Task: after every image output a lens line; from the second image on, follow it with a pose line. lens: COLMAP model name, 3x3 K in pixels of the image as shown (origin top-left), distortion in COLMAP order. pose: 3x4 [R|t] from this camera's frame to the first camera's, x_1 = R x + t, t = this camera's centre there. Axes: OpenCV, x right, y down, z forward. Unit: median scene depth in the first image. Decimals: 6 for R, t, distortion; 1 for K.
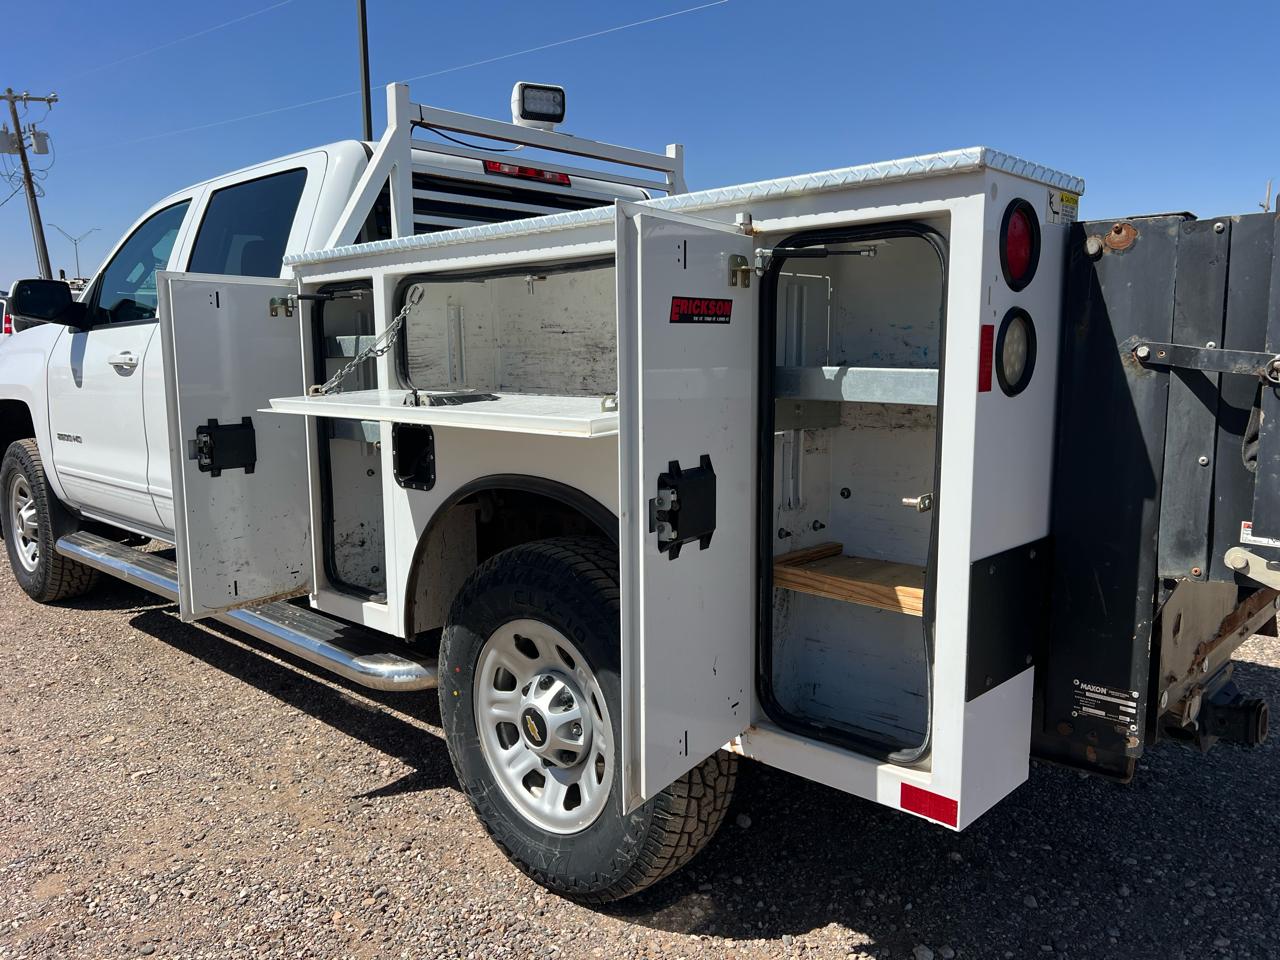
lens RADIAL K [[970.1, 0, 642.9], [0, 970.1, 479.9], [0, 0, 1]] dist [0.050574, -0.061304]
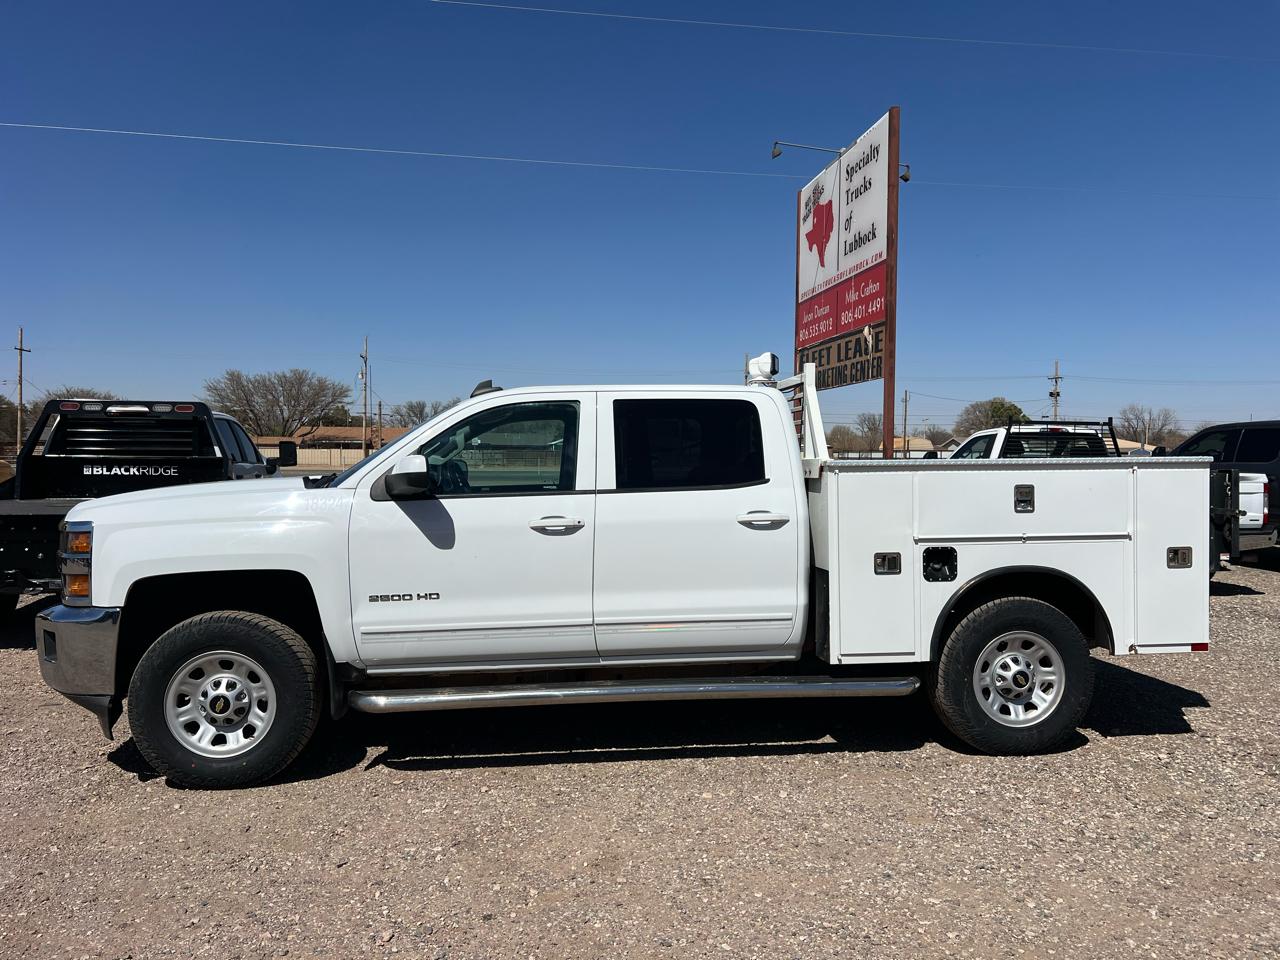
lens RADIAL K [[970.1, 0, 643.5], [0, 970.1, 474.5], [0, 0, 1]] dist [0.050574, -0.061304]
pose [[0.633785, -0.002600, 0.773505, -2.264258], [0.104205, 0.991166, -0.082050, -0.111257], [-0.766458, 0.132605, 0.628457, 0.185140]]
